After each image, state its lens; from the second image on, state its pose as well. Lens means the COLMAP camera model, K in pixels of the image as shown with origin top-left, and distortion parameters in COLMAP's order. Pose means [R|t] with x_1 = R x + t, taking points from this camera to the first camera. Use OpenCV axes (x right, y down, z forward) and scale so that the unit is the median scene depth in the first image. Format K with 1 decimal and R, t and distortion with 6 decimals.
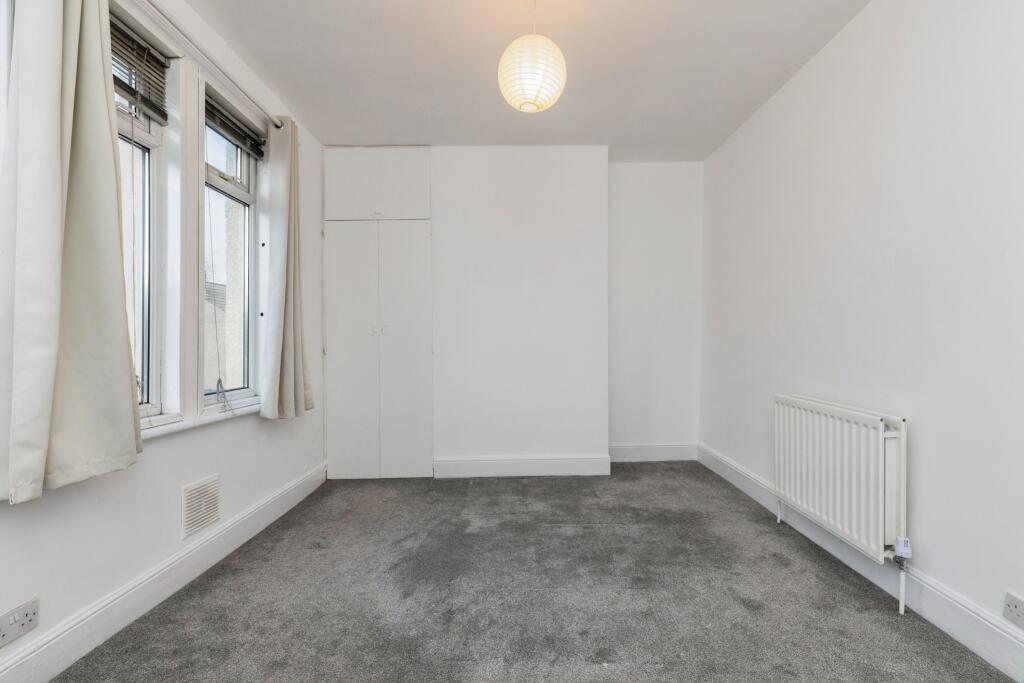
lens RADIAL K [[466.6, 0, 515.6], [0, 466.6, 339.9], [0, 0, 1]] dist [0.005198, -0.000735]
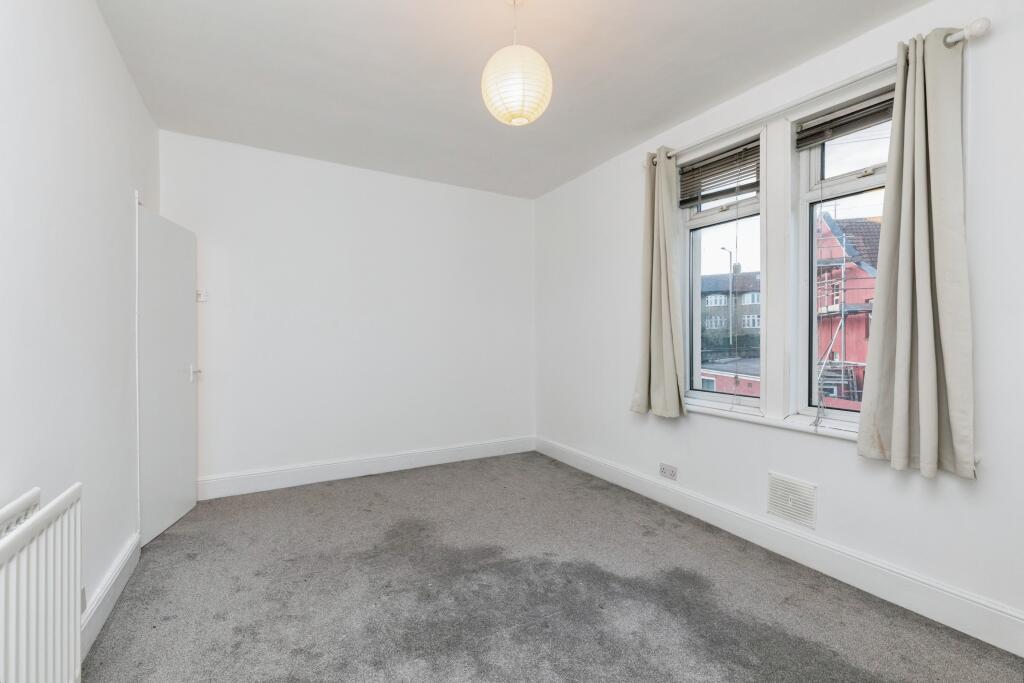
lens RADIAL K [[466.6, 0, 512.0], [0, 466.6, 336.3], [0, 0, 1]] dist [0.005198, -0.000735]
pose [[-0.877255, -0.001958, -0.480020, 0.486483], [-0.001117, 0.999997, -0.002037, -0.039498], [0.480023, -0.001251, -0.877255, 1.766793]]
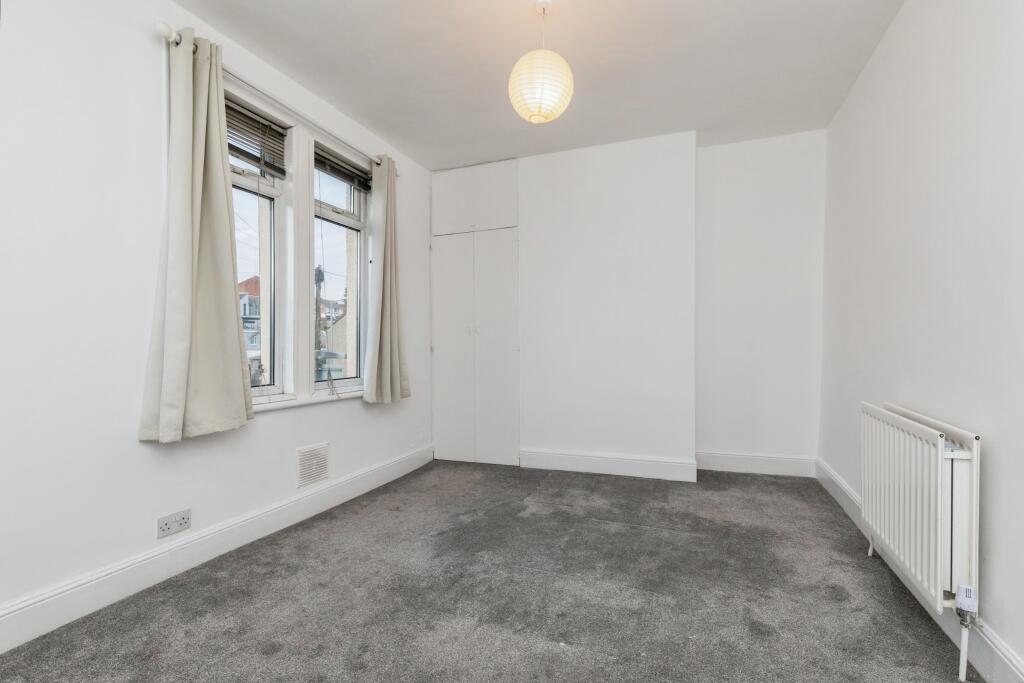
lens RADIAL K [[466.6, 0, 512.6], [0, 466.6, 344.3], [0, 0, 1]] dist [0.005198, -0.000735]
pose [[0.930321, 0.001100, -0.366745, 0.350497], [0.001935, 0.999967, 0.007908, 0.006436], [0.366741, -0.008067, 0.930288, -0.012670]]
